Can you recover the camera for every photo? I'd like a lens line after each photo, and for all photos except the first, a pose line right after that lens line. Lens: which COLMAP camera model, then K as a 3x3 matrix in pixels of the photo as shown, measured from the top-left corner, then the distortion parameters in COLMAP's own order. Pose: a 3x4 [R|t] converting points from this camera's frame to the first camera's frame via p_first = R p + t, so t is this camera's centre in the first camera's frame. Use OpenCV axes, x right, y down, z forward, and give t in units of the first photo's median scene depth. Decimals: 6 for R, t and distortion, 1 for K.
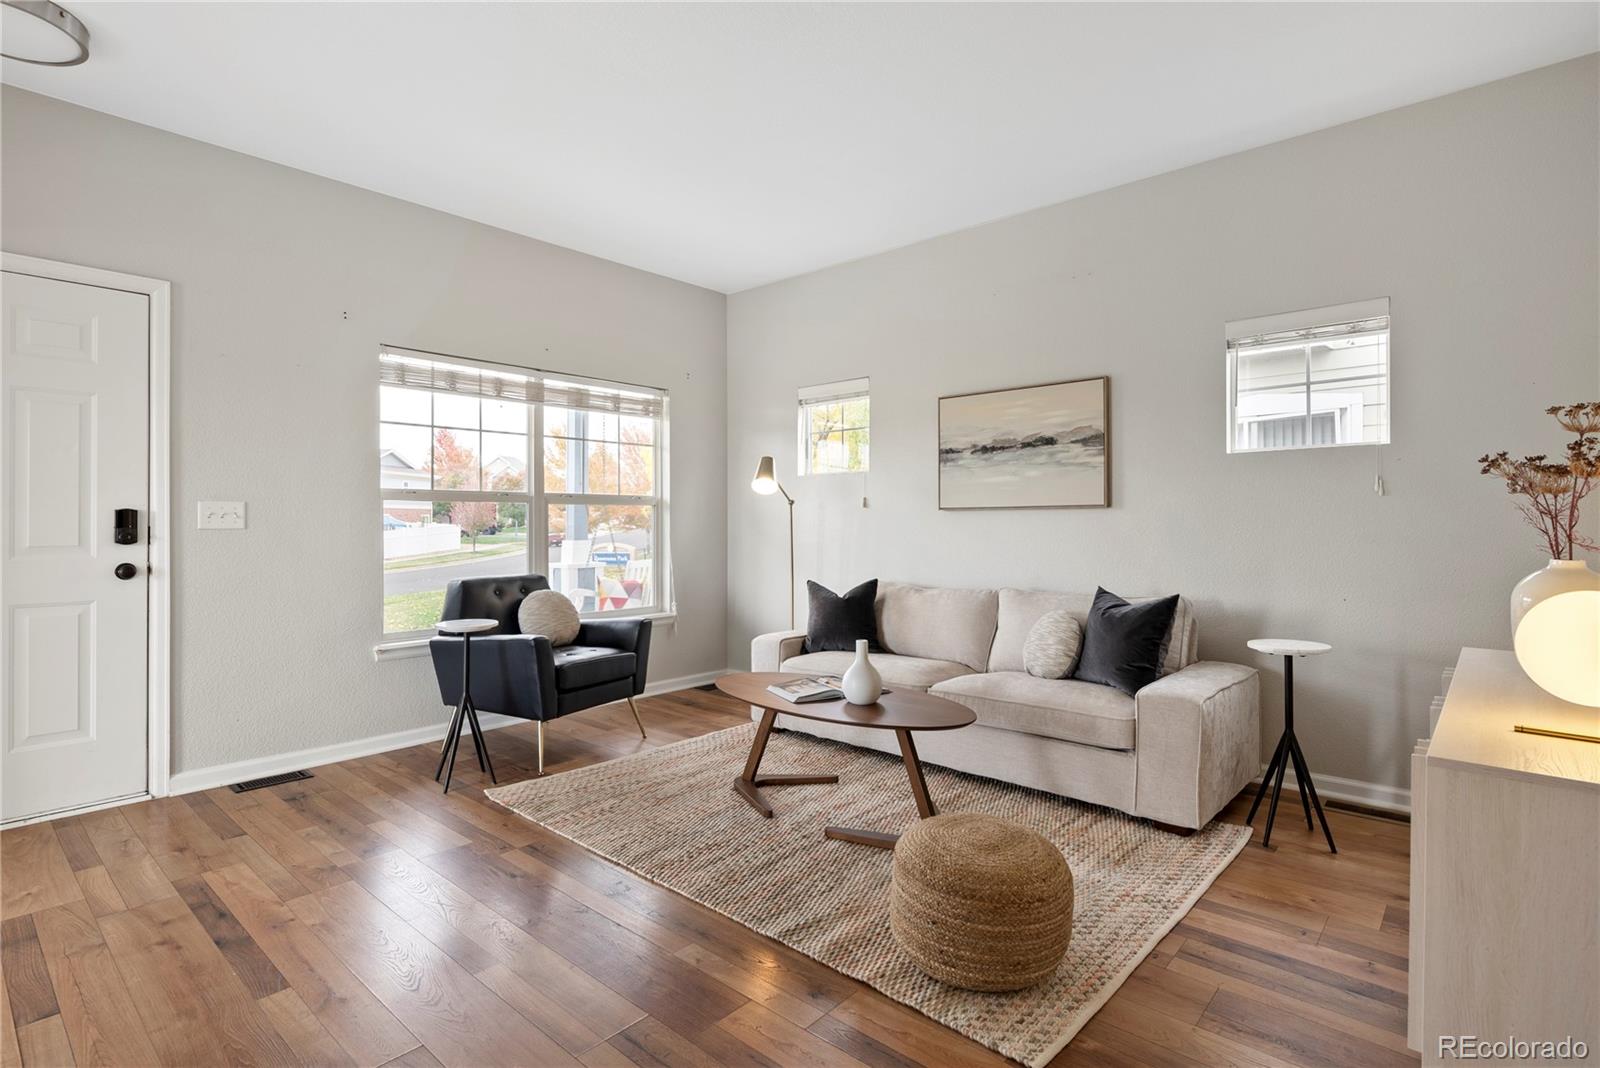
lens RADIAL K [[783.5, 0, 802.7], [0, 783.5, 525.0], [0, 0, 1]] dist [0.008685, -0.004836]
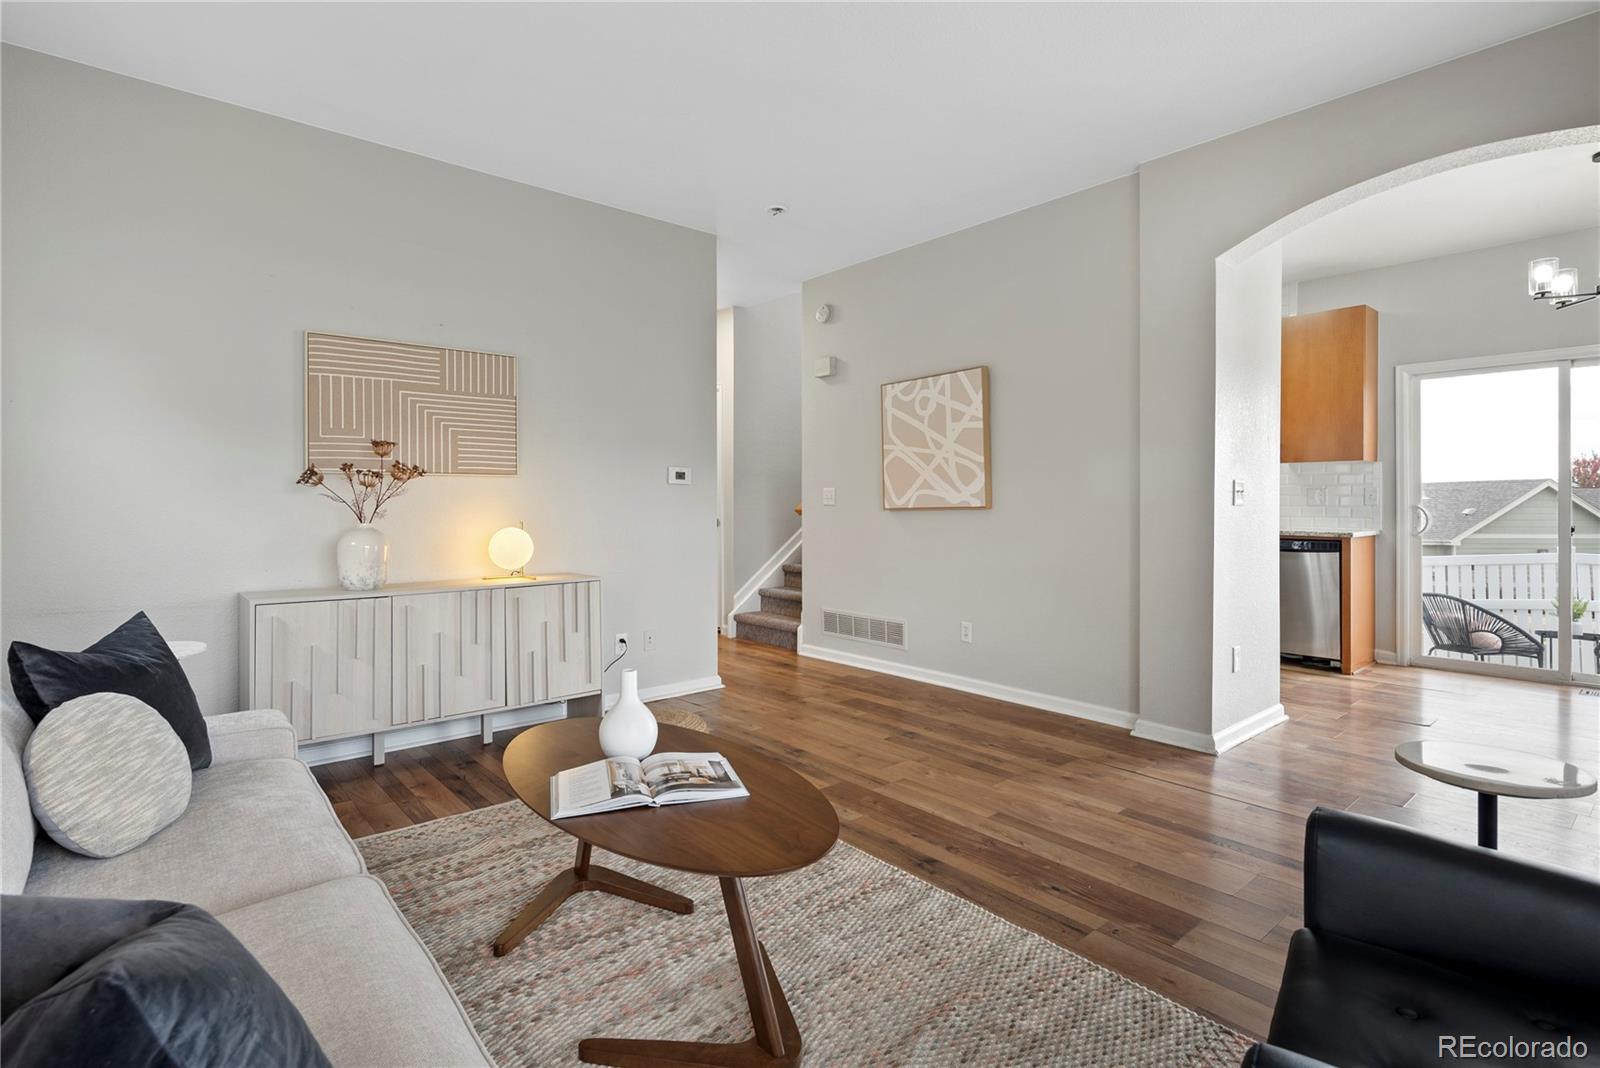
lens RADIAL K [[783.5, 0, 803.6], [0, 783.5, 506.5], [0, 0, 1]] dist [0.008685, -0.004836]
pose [[-0.990712, 0.001367, 0.135972, -0.133453], [0.002904, 0.999934, 0.011109, -0.005652], [-0.135947, 0.011401, -0.990650, 1.270701]]
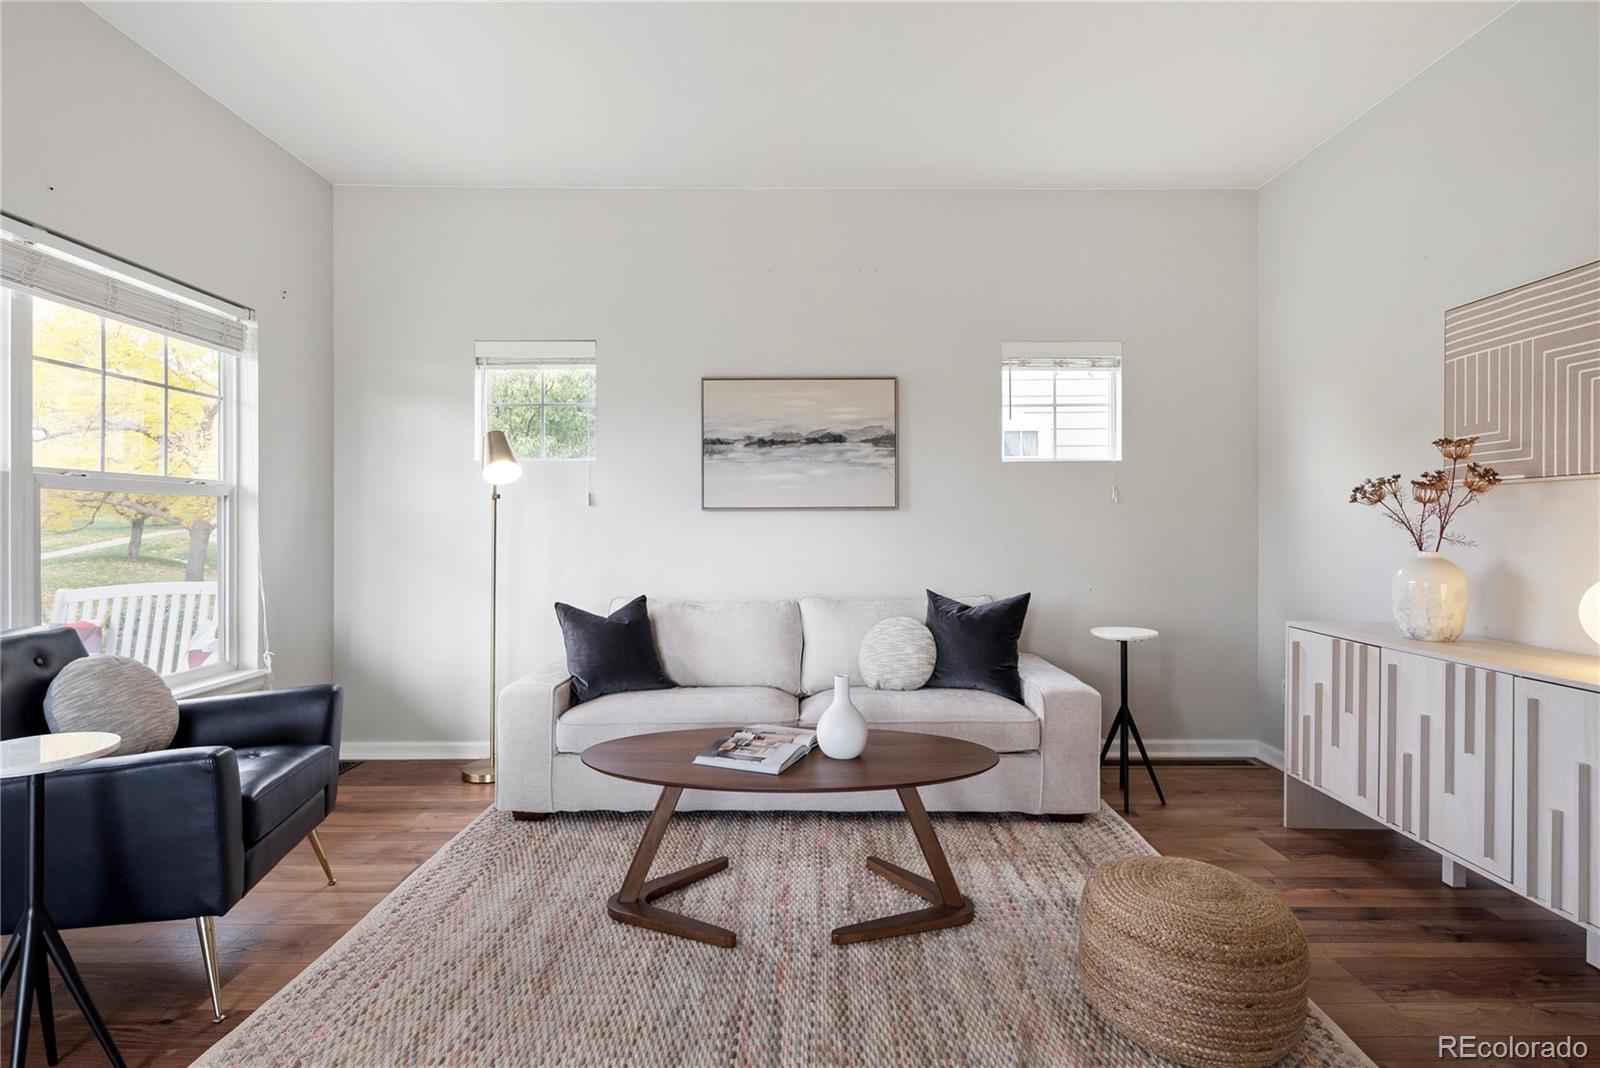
lens RADIAL K [[783.5, 0, 806.8], [0, 783.5, 524.2], [0, 0, 1]] dist [0.008685, -0.004836]
pose [[0.743092, 0.000961, 0.669188, -0.357936], [0.002055, 0.999991, -0.003719, -0.000320], [-0.669186, 0.004139, 0.743084, 0.336088]]
